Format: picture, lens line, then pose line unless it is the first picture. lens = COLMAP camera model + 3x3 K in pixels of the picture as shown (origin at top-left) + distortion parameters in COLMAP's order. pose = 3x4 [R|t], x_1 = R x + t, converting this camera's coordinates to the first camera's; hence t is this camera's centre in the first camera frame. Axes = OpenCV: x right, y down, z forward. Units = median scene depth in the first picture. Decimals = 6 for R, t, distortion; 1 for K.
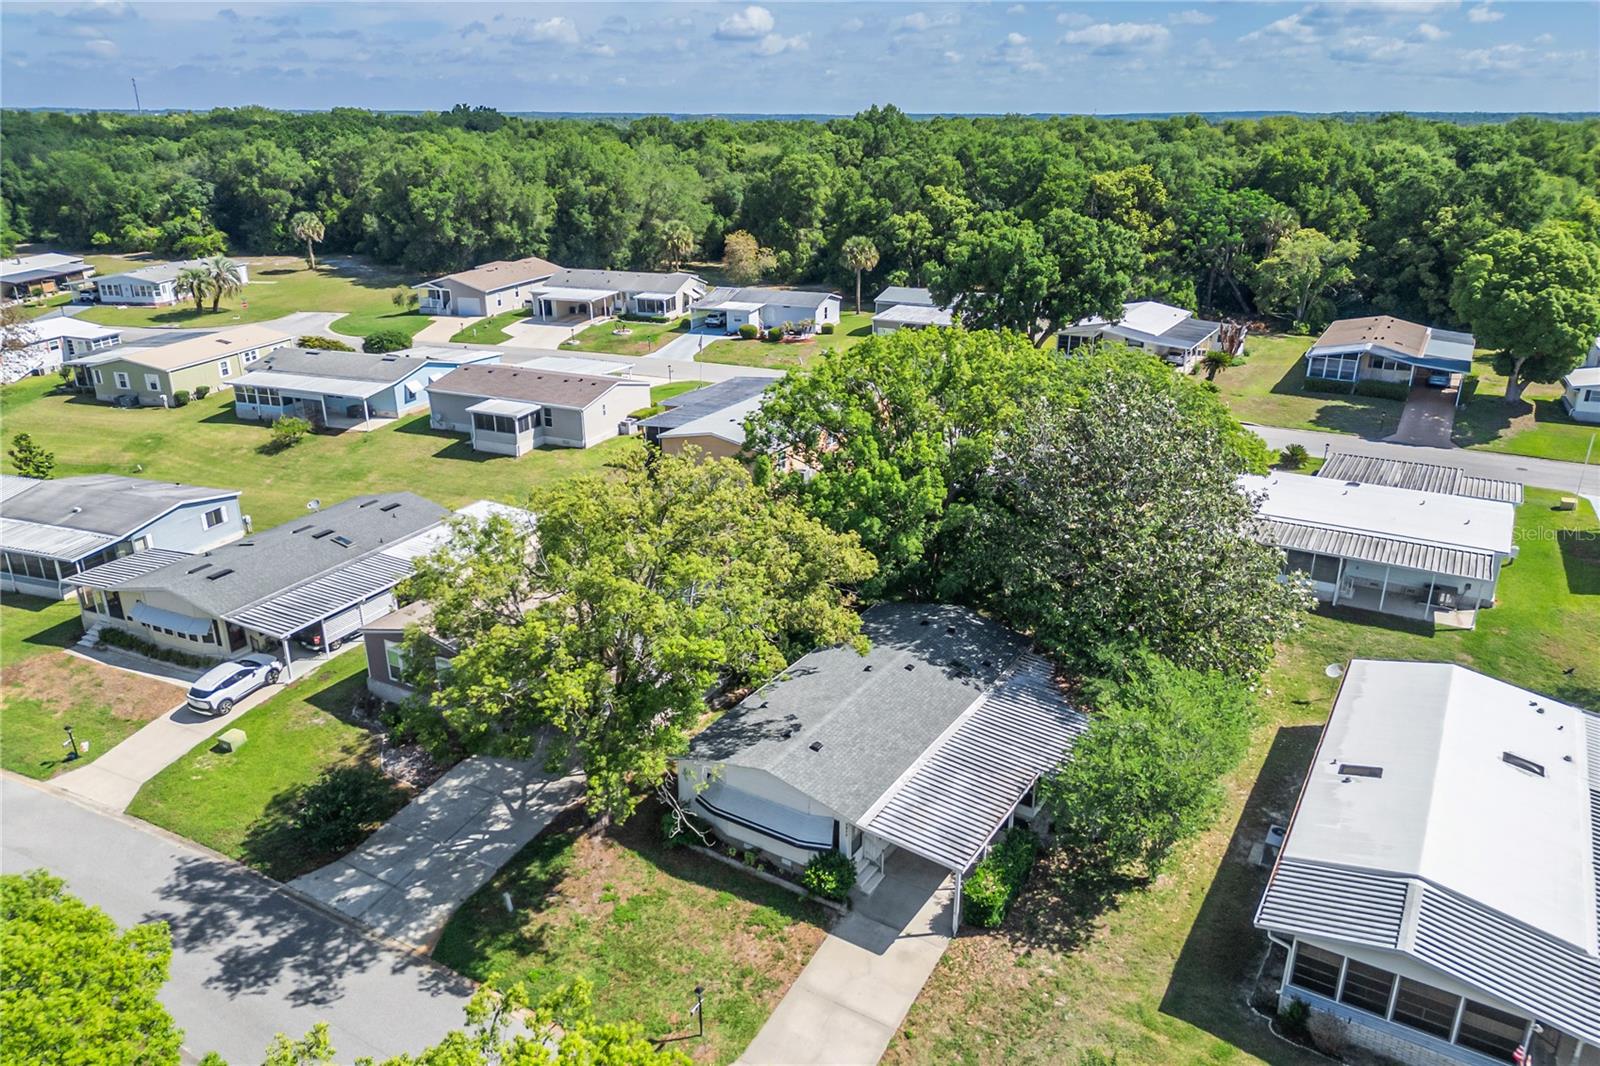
lens RADIAL K [[1130.0, 0, 800.0], [0, 1130.0, 533.0], [0, 0, 1]] dist [0.088629, -0.101163]
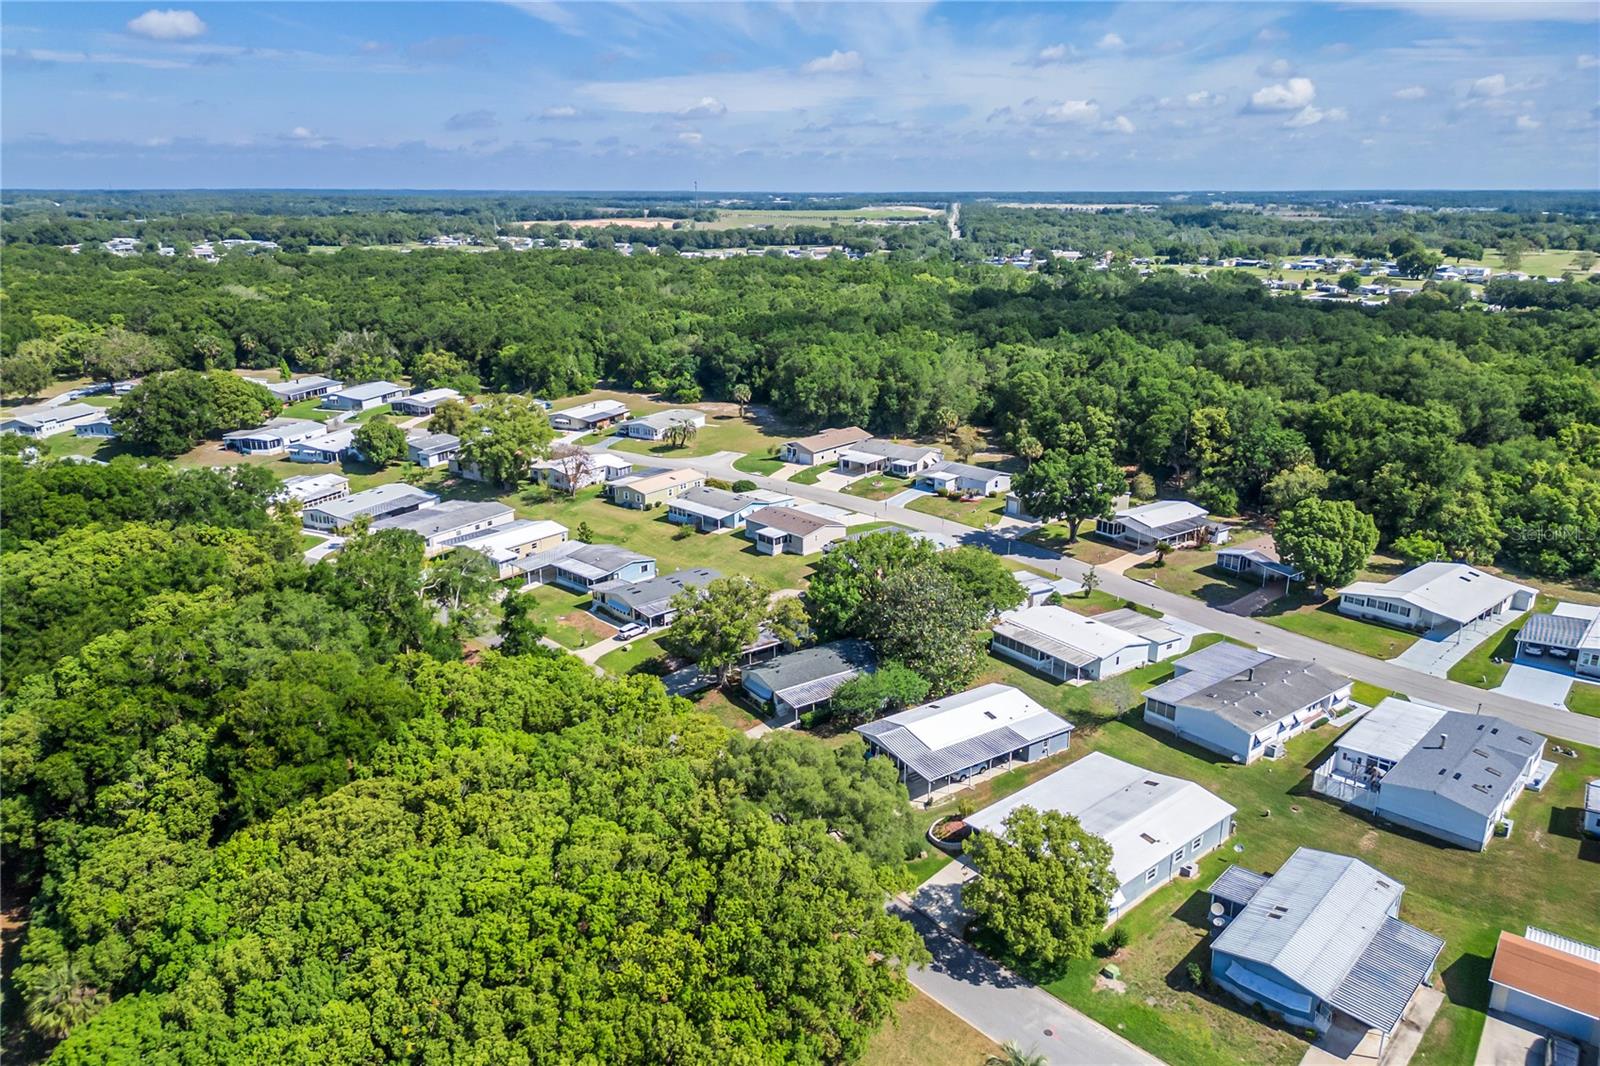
lens RADIAL K [[1130.0, 0, 800.0], [0, 1130.0, 533.0], [0, 0, 1]] dist [0.088629, -0.101163]
pose [[0.915917, 0.117278, -0.383850, 0.533600], [-0.138448, 0.989977, -0.027887, -0.050407], [0.376732, 0.078686, 0.922974, -0.831141]]
